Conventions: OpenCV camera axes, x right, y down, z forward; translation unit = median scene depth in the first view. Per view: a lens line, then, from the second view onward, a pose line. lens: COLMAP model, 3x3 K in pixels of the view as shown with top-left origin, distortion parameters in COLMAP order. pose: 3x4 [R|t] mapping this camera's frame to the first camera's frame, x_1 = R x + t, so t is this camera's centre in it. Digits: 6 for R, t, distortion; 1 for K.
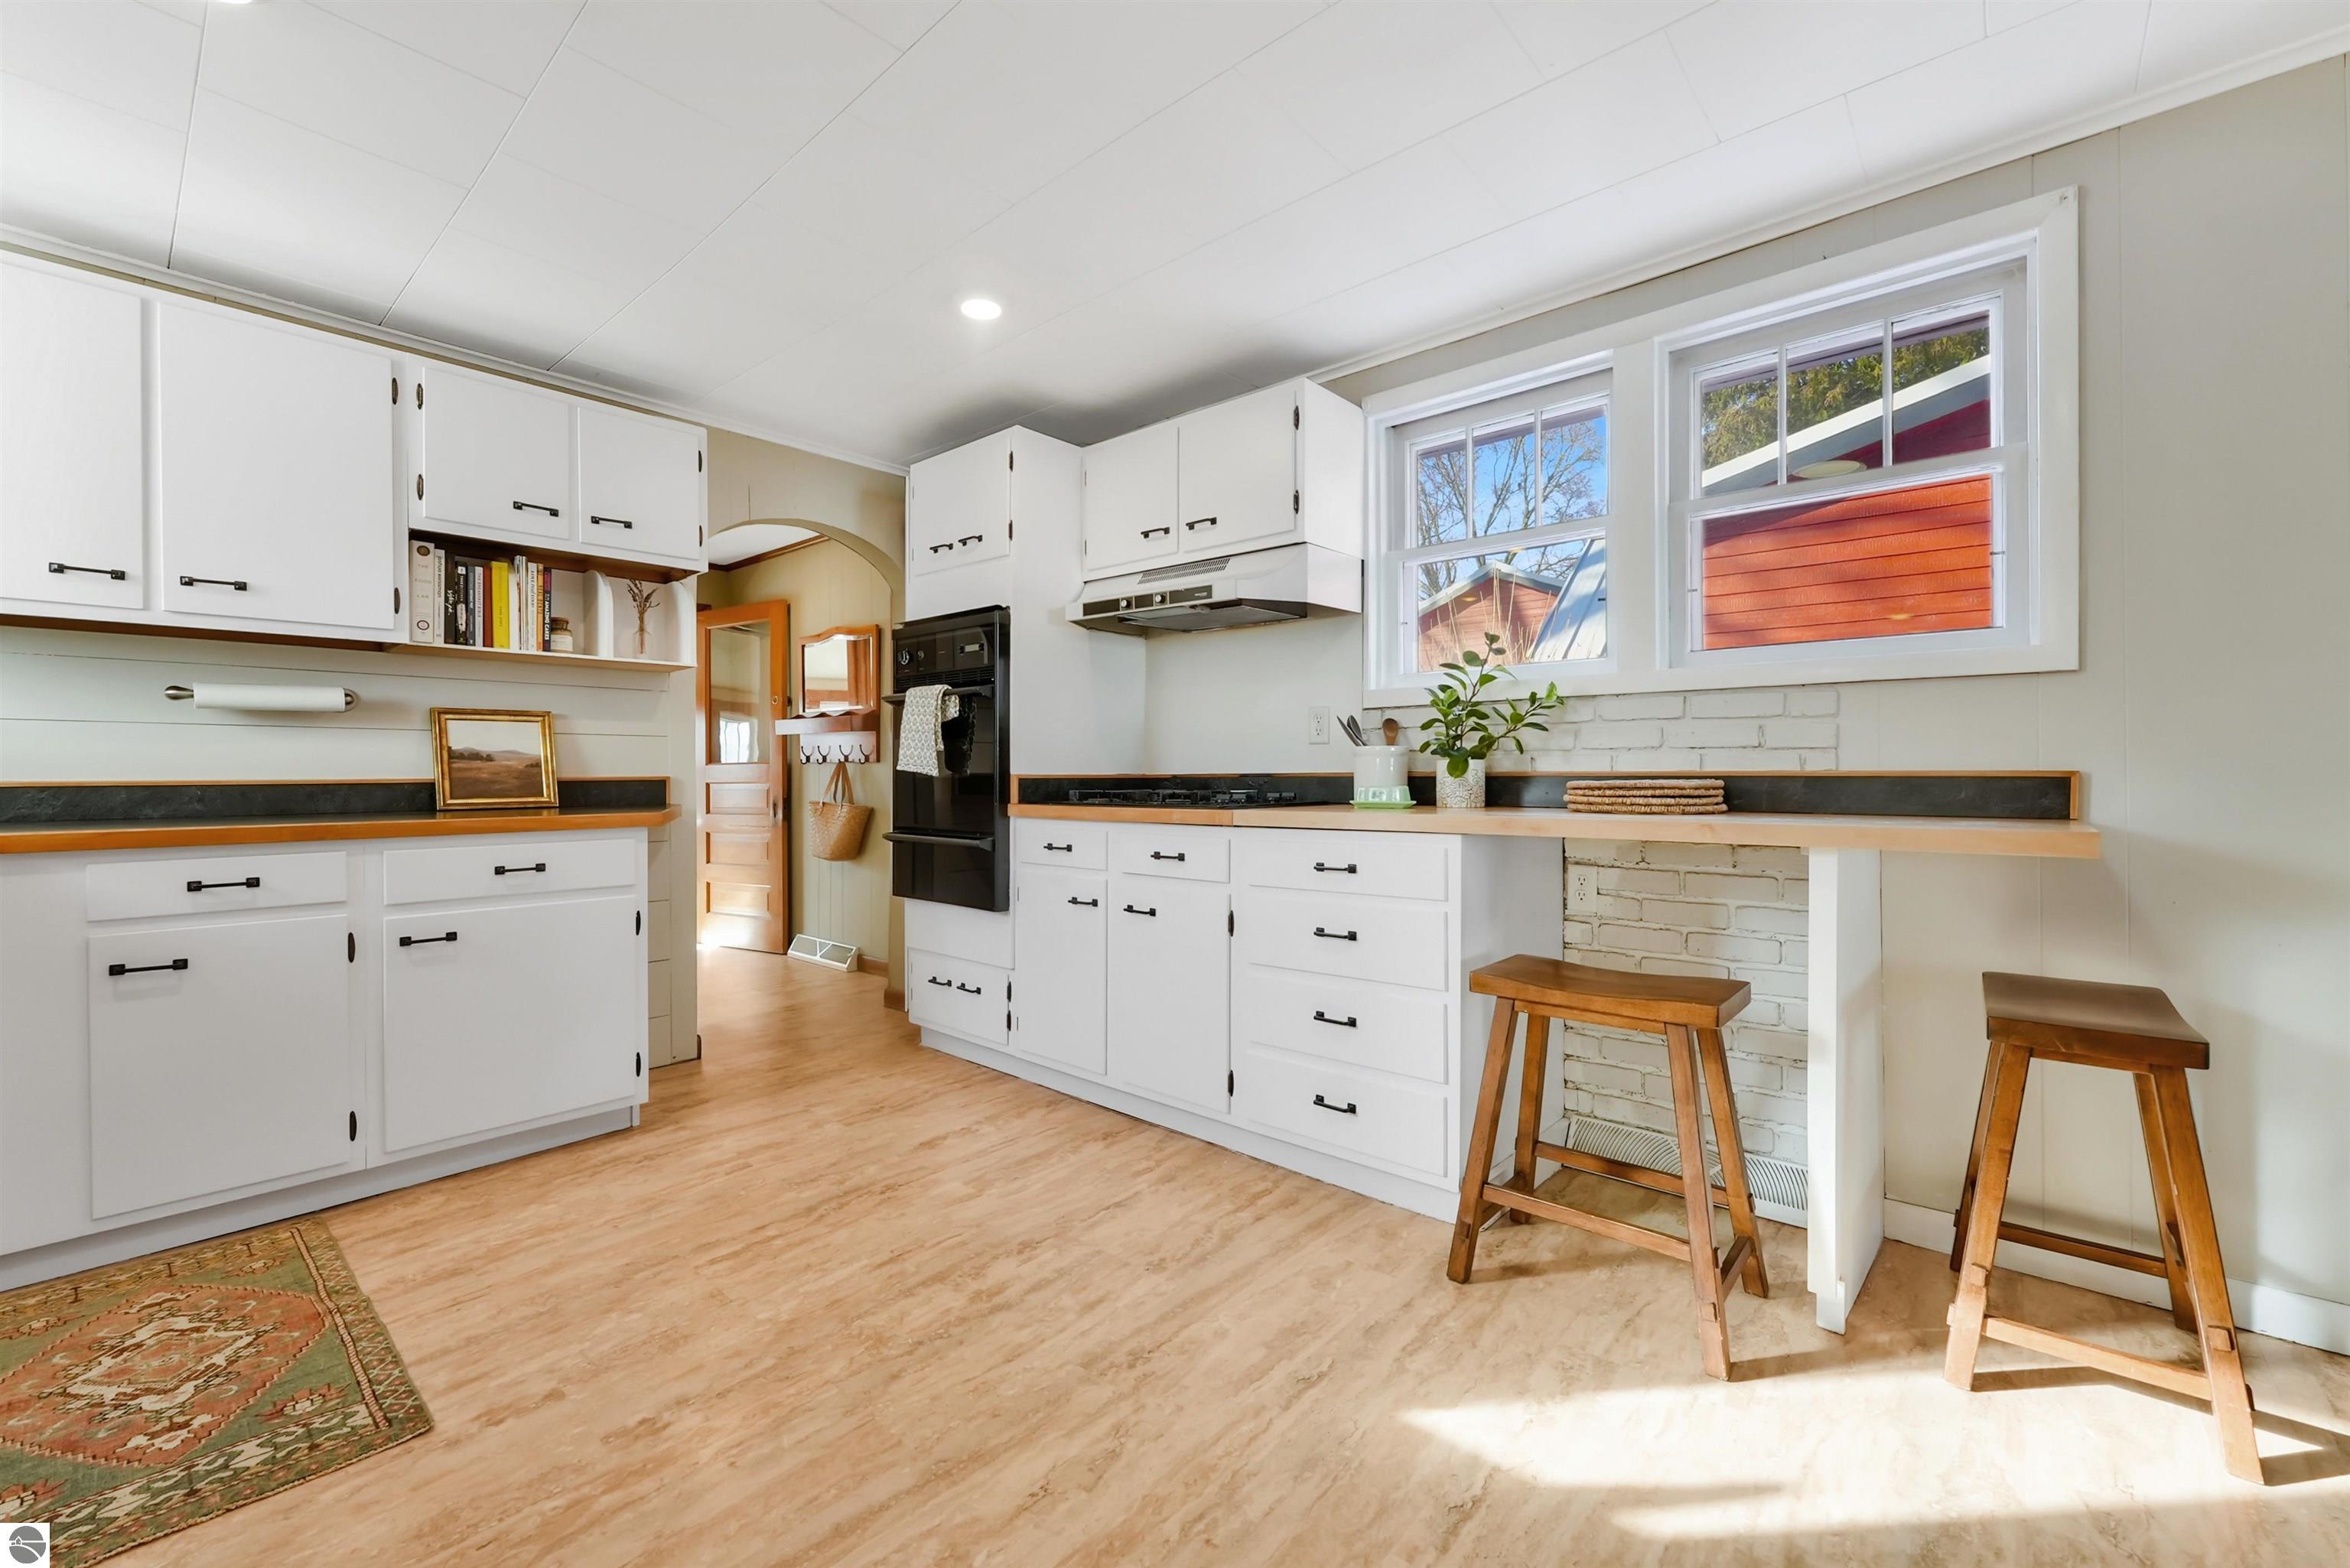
lens RADIAL K [[961.9, 0, 1184.4], [0, 961.9, 765.1], [0, 0, 1]] dist [-0.001062, 0.001711]
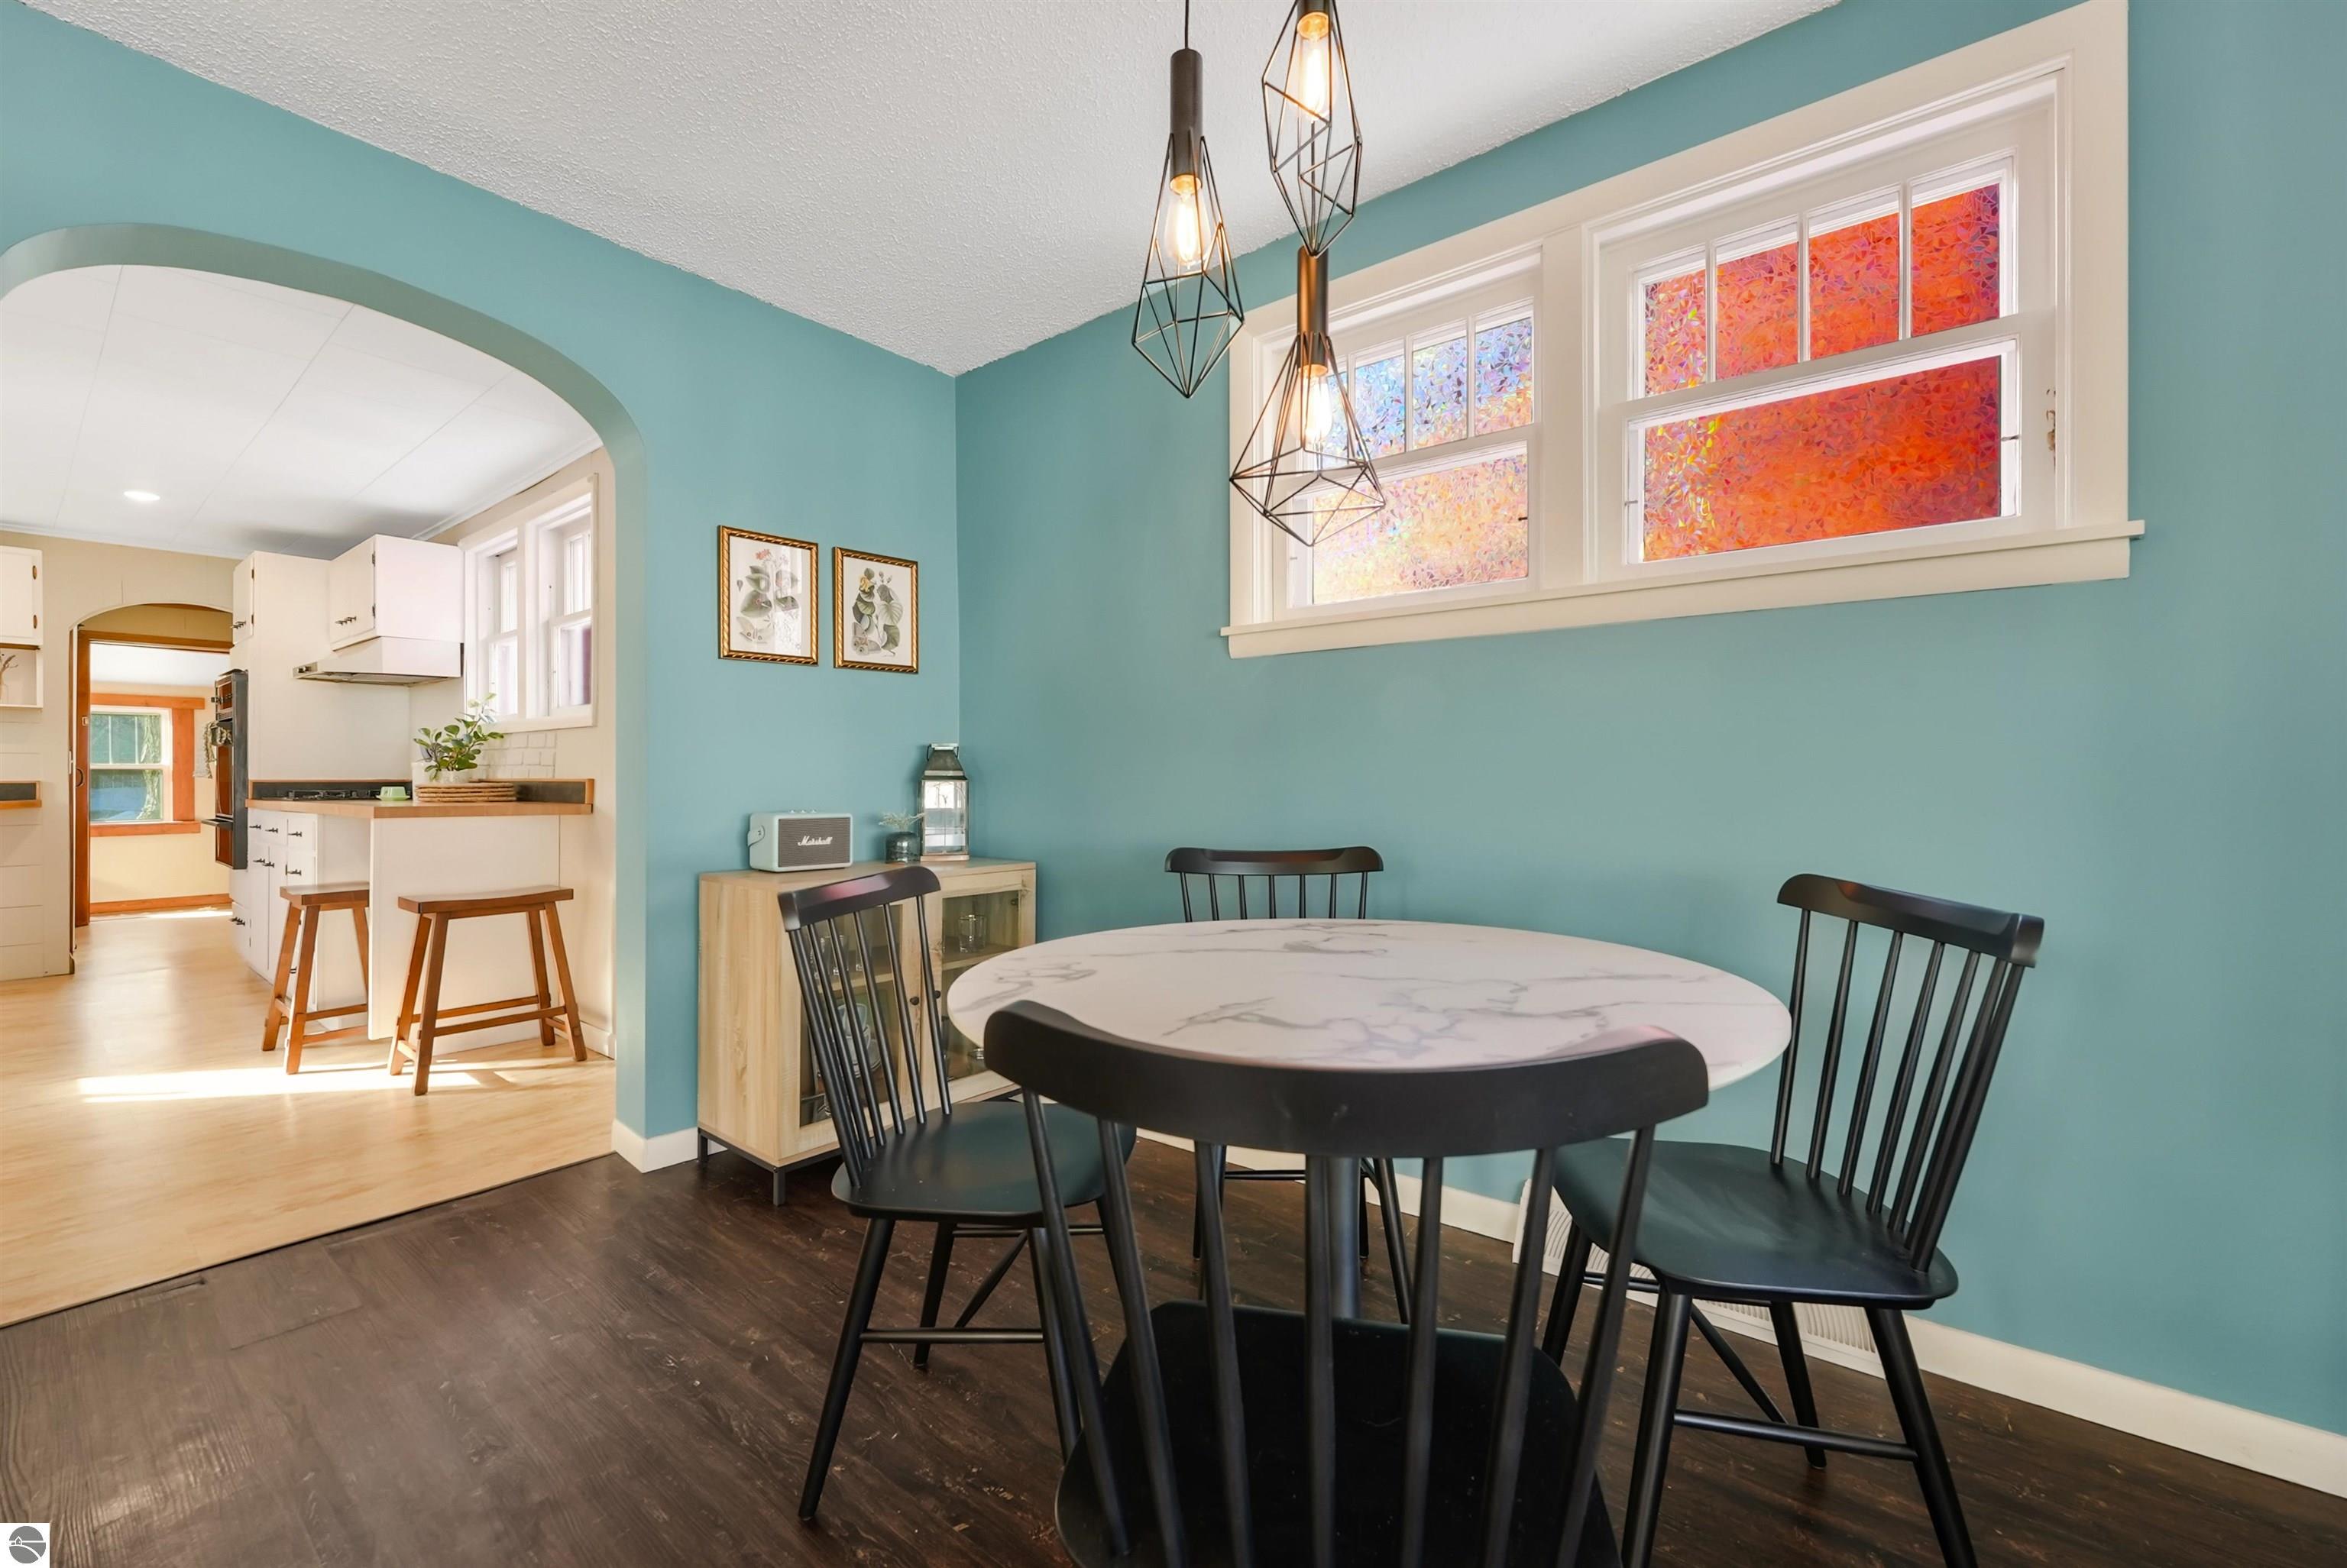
lens RADIAL K [[960.6, 0, 1178.8], [0, 960.6, 748.2], [0, 0, 1]] dist [-0.001062, 0.001711]
pose [[0.998874, 0.004766, 0.047205, 1.706529], [-0.003757, 0.999763, -0.021448, -0.016791], [-0.047296, 0.021246, 0.998655, -0.819175]]
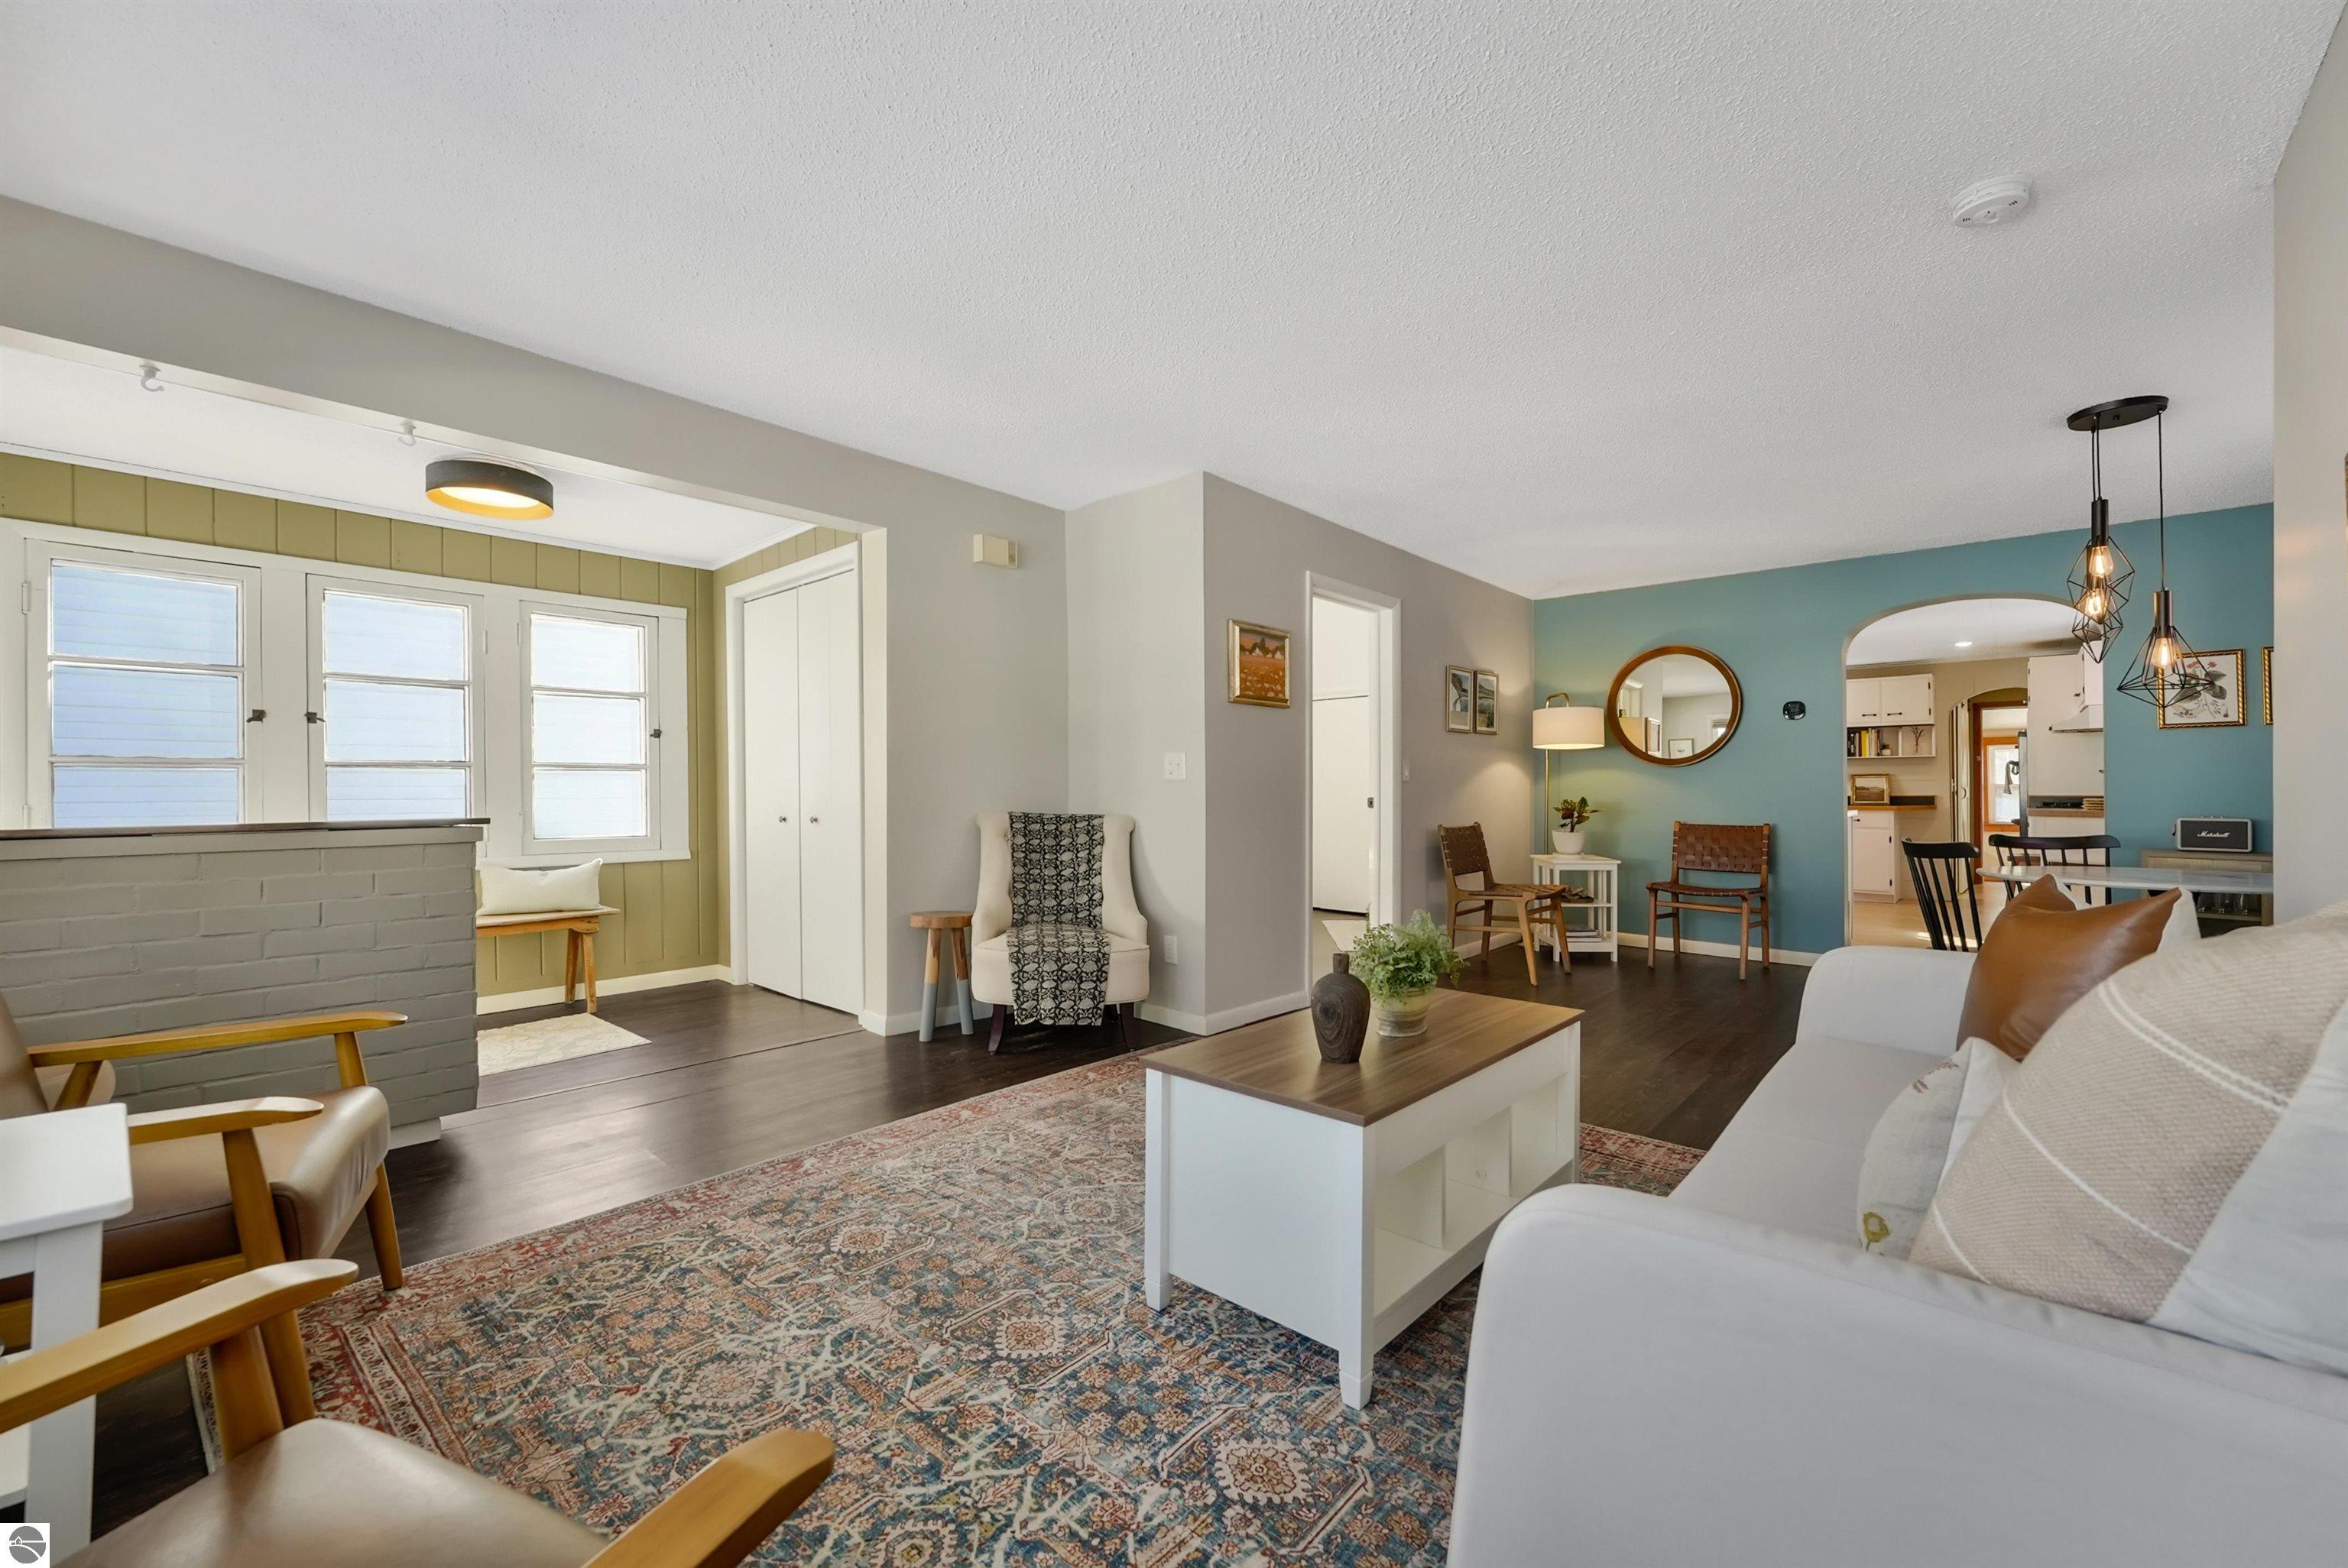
lens RADIAL K [[961.0, 0, 1177.3], [0, 961.0, 779.6], [0, 0, 1]] dist [-0.001062, 0.001711]
pose [[0.002871, -0.009026, -0.999955, 3.251419], [0.009850, 0.999911, -0.008997, -0.042926], [0.999947, -0.009824, 0.002960, -1.738391]]
